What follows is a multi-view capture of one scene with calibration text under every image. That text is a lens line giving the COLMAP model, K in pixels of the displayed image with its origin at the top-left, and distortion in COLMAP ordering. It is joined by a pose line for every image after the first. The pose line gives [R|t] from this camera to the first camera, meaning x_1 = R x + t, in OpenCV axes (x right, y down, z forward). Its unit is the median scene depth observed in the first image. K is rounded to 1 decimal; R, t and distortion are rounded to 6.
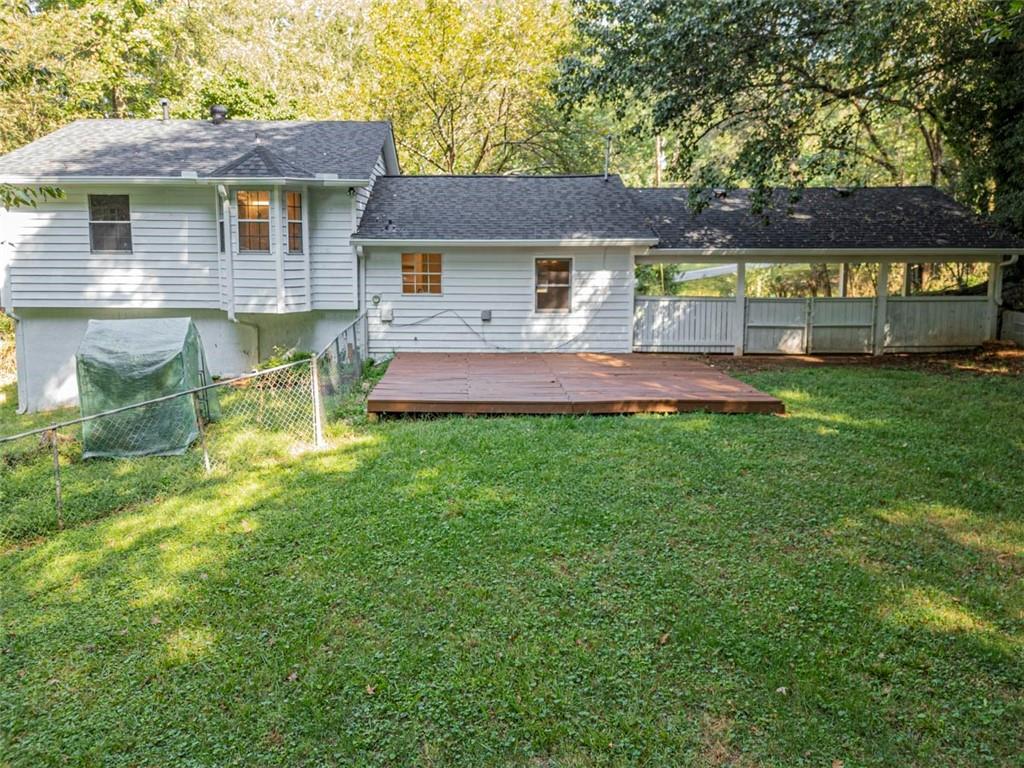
lens RADIAL K [[806.1, 0, 512.0], [0, 806.1, 384.0], [0, 0, 1]] dist [0.069175, -0.229207]
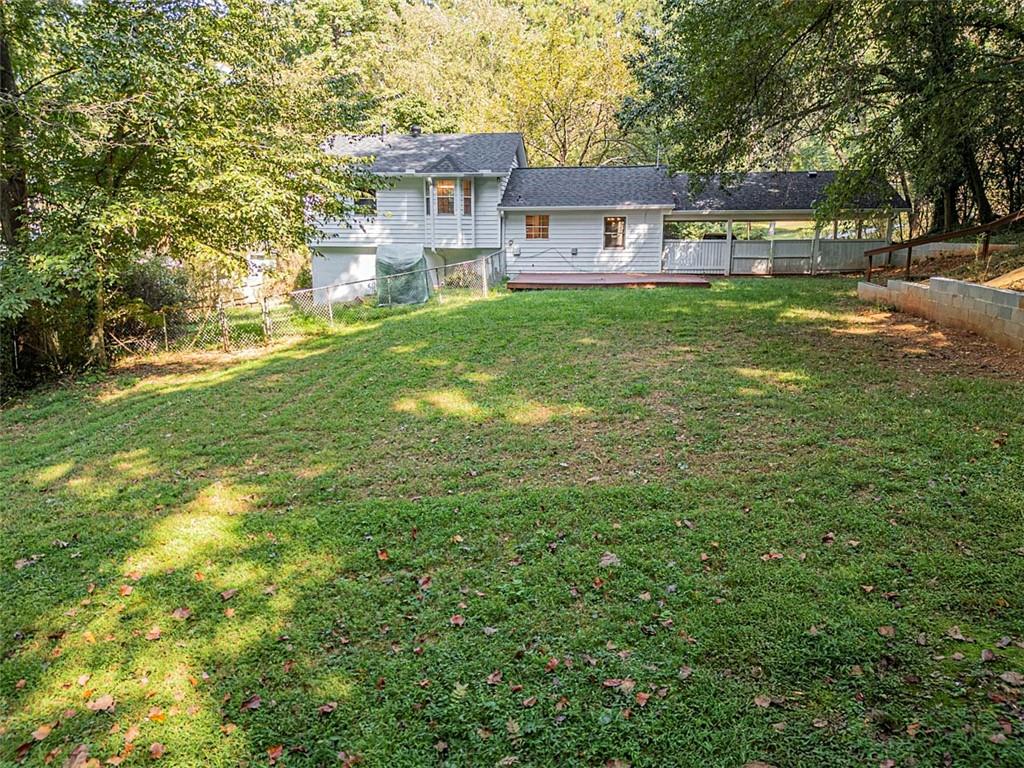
lens RADIAL K [[806.1, 0, 512.0], [0, 806.1, 384.0], [0, 0, 1]] dist [0.069175, -0.229207]
pose [[0.987486, 0.024682, -0.155763, 0.112042], [-0.020857, 0.999441, 0.026144, 0.154703], [0.156321, -0.022568, 0.987448, -0.718513]]
